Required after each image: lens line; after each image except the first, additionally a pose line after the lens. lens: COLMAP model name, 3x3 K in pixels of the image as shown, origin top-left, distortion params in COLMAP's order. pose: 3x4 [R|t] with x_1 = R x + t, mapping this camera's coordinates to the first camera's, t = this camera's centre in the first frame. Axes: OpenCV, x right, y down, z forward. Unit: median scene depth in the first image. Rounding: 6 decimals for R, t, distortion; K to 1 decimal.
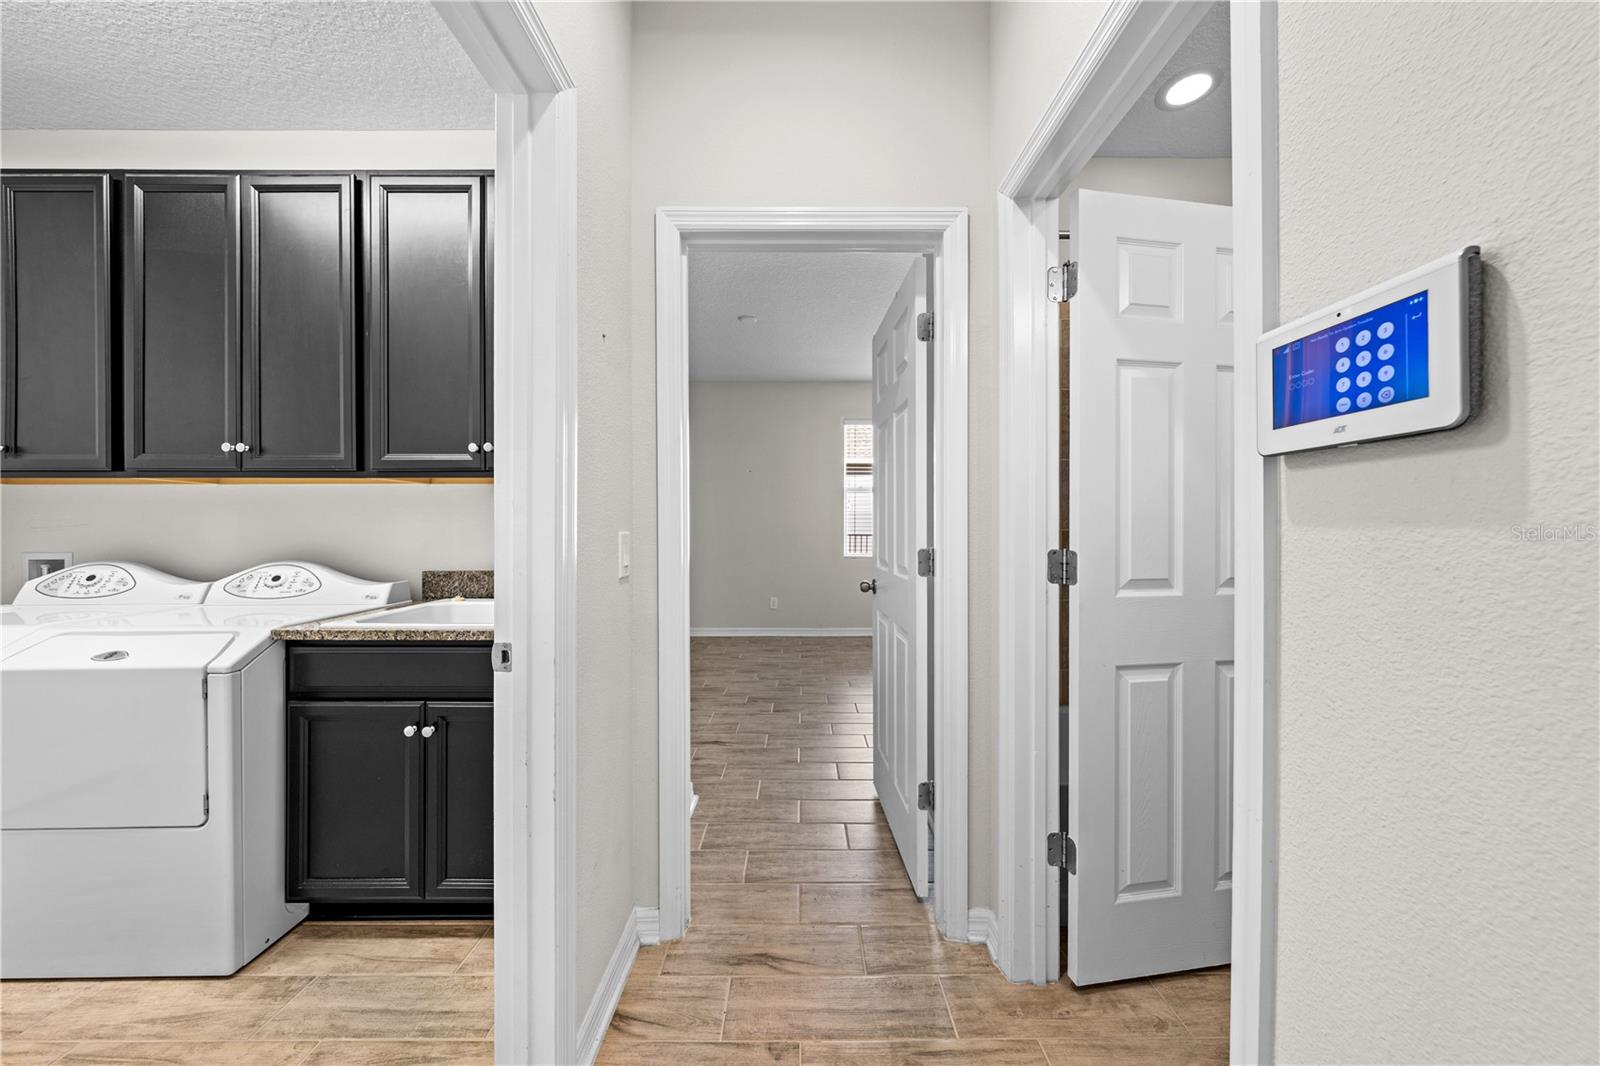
lens RADIAL K [[543.6, 0, 803.9], [0, 543.6, 527.6], [0, 0, 1]] dist [-0.004483, 0.000740]
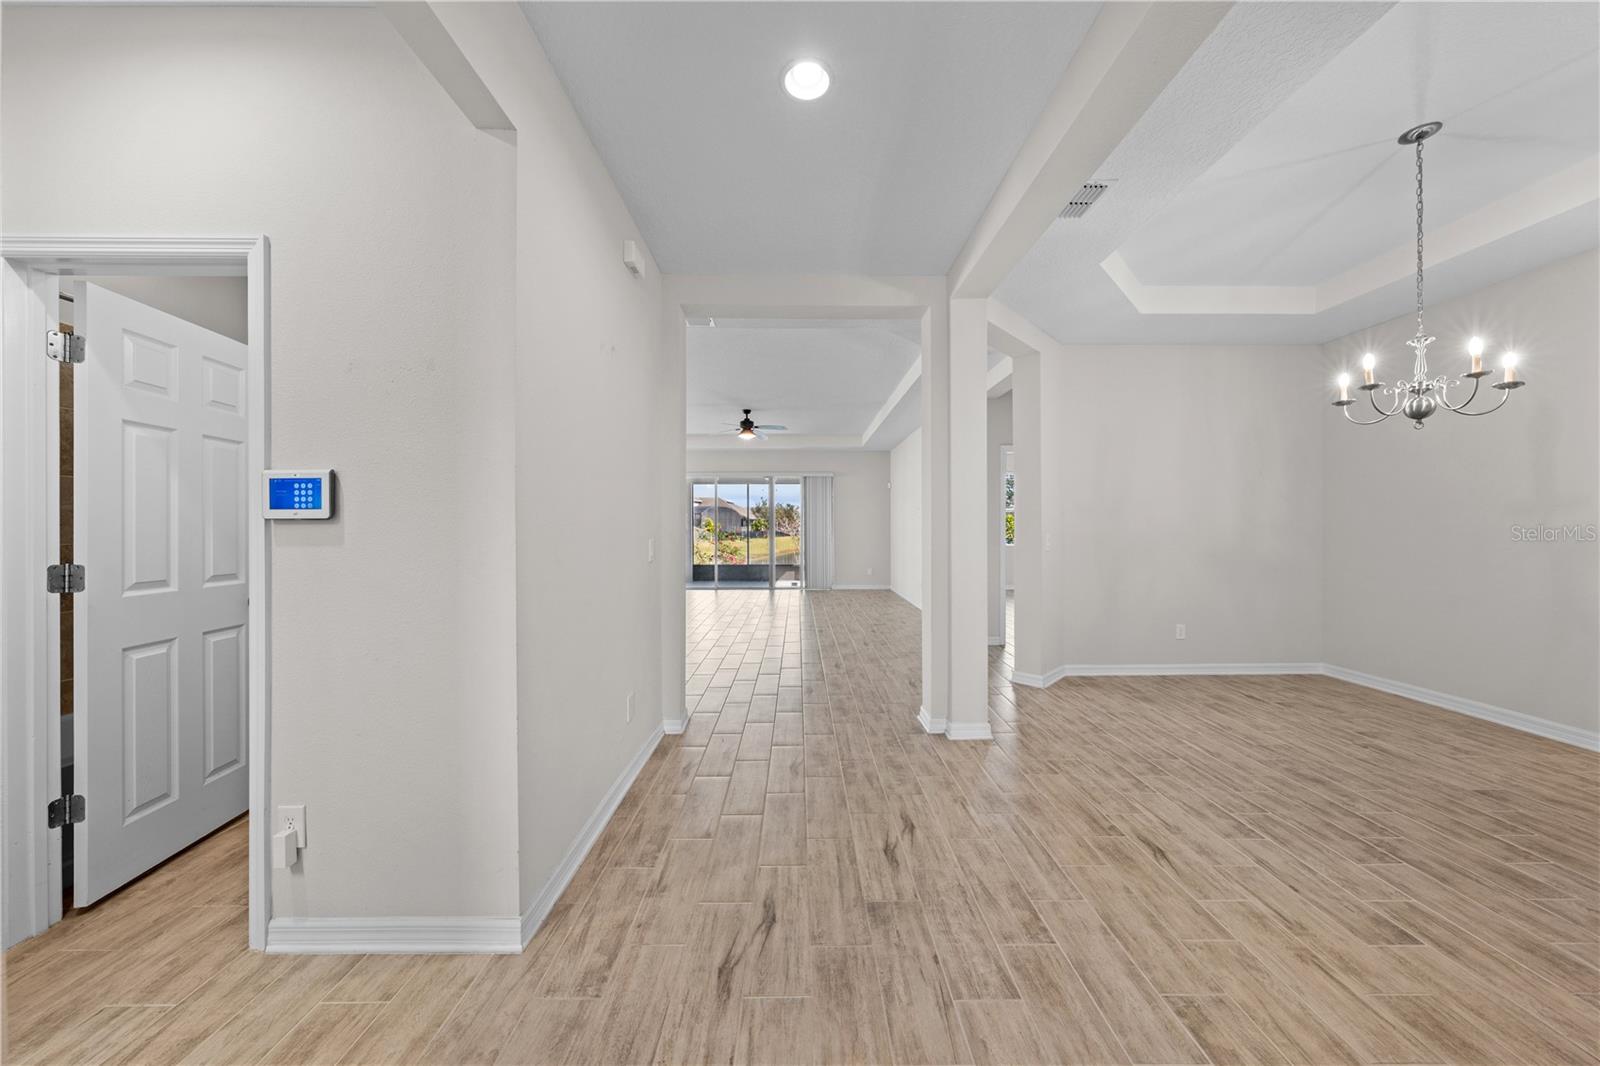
lens RADIAL K [[543.6, 0, 801.7], [0, 543.6, 527.0], [0, 0, 1]] dist [-0.004483, 0.000740]
pose [[0.004709, 0.000158, 0.999989, -1.058404], [0.003058, 0.999995, -0.000173, -0.055902], [-0.999984, 0.003059, 0.004708, -0.961711]]
